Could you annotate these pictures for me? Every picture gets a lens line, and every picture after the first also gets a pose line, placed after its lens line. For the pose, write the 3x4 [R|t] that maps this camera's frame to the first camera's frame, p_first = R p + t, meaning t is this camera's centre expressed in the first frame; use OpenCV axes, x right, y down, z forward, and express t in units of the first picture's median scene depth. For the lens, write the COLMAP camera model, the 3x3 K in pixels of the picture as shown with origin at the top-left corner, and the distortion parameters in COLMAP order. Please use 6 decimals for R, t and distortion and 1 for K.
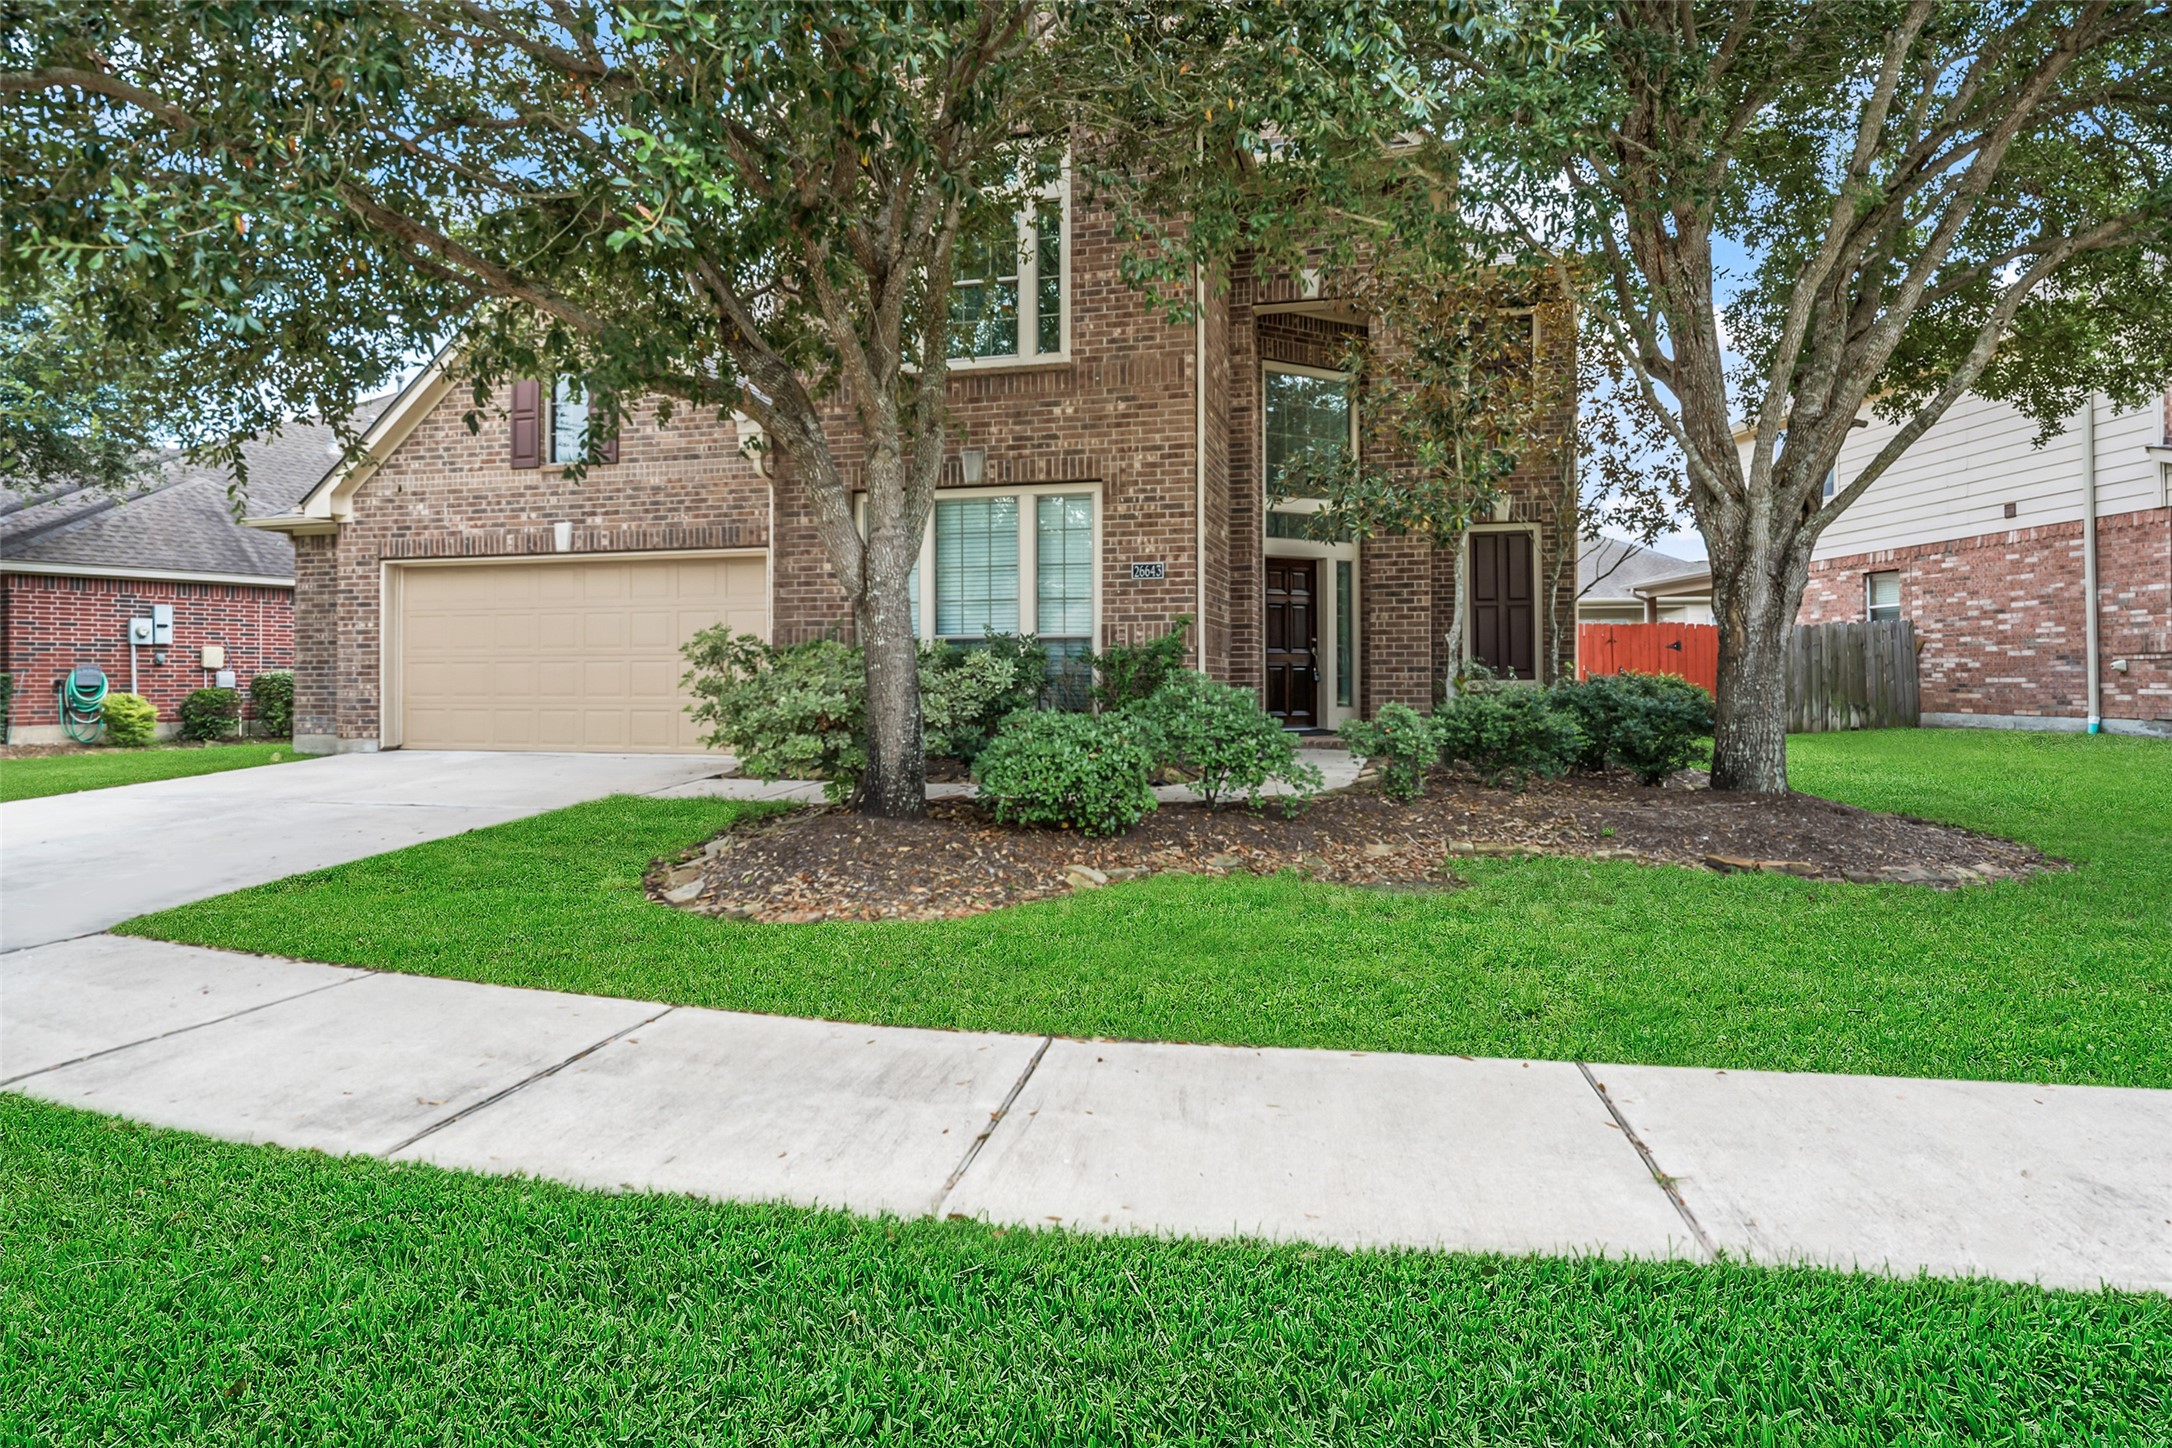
lens RADIAL K [[1253.3, 0, 1085.7], [0, 1253.3, 715.7], [0, 0, 1]] dist [-0.003128, 0.000078]
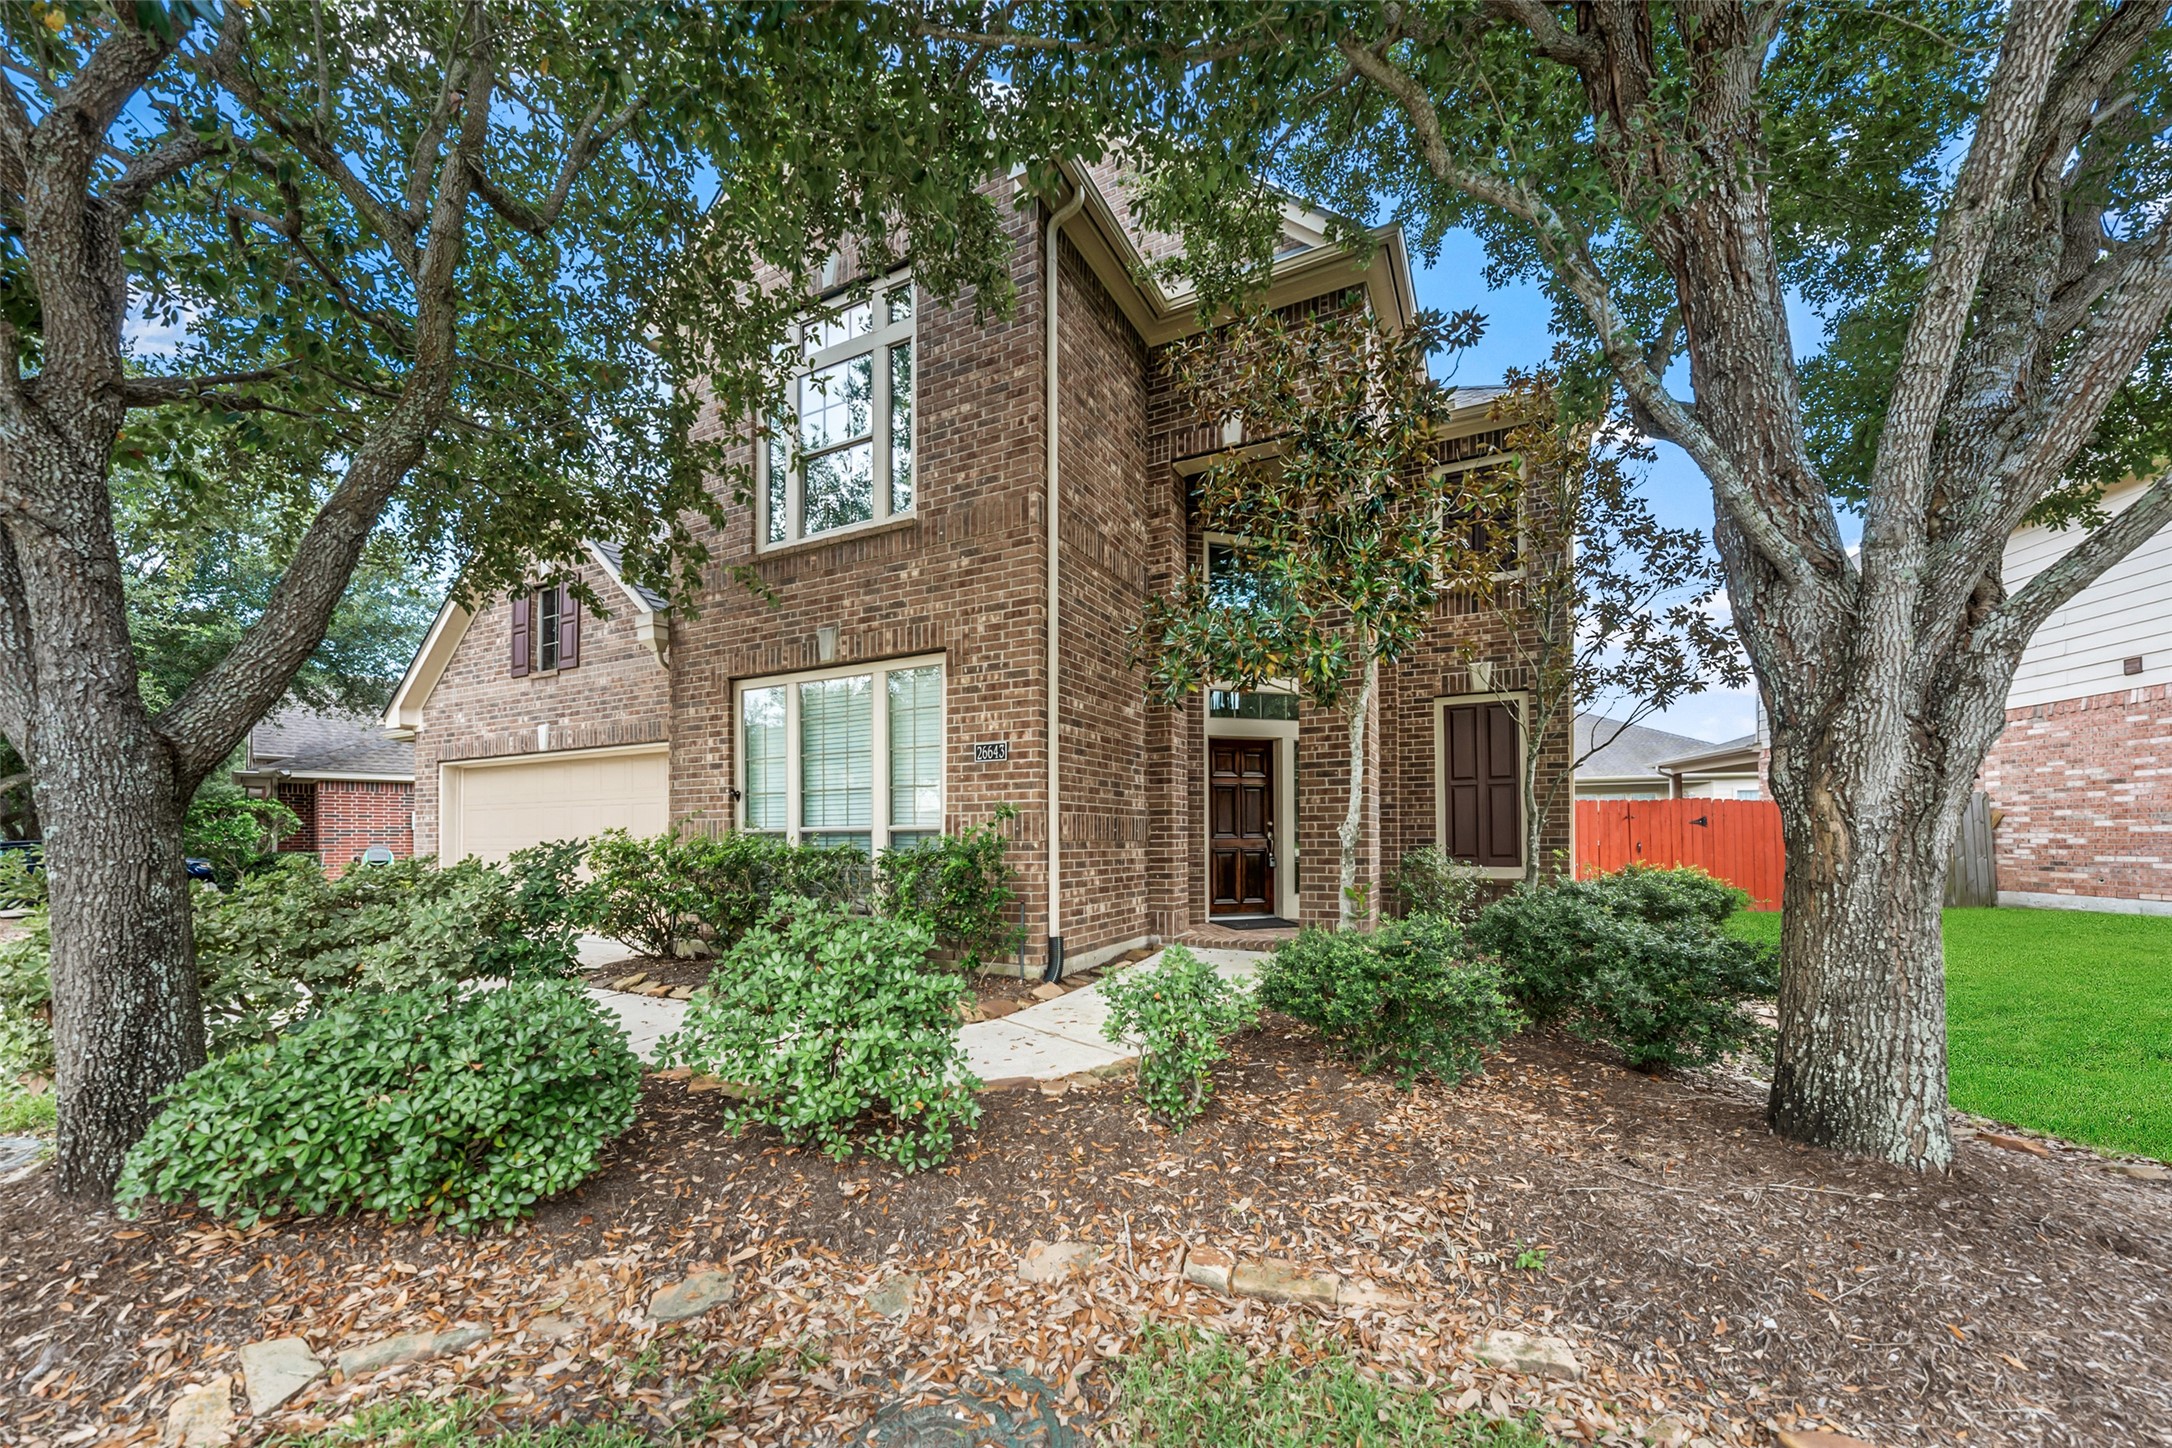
lens RADIAL K [[811.1, 0, 1078.7], [0, 811.1, 854.9], [0, 0, 1]] dist [-0.006575, -0.000427]
pose [[0.976277, 0.001363, -0.216522, 0.197999], [-0.002845, 0.999975, -0.006532, -0.036795], [0.216508, 0.006993, 0.976256, 0.415263]]
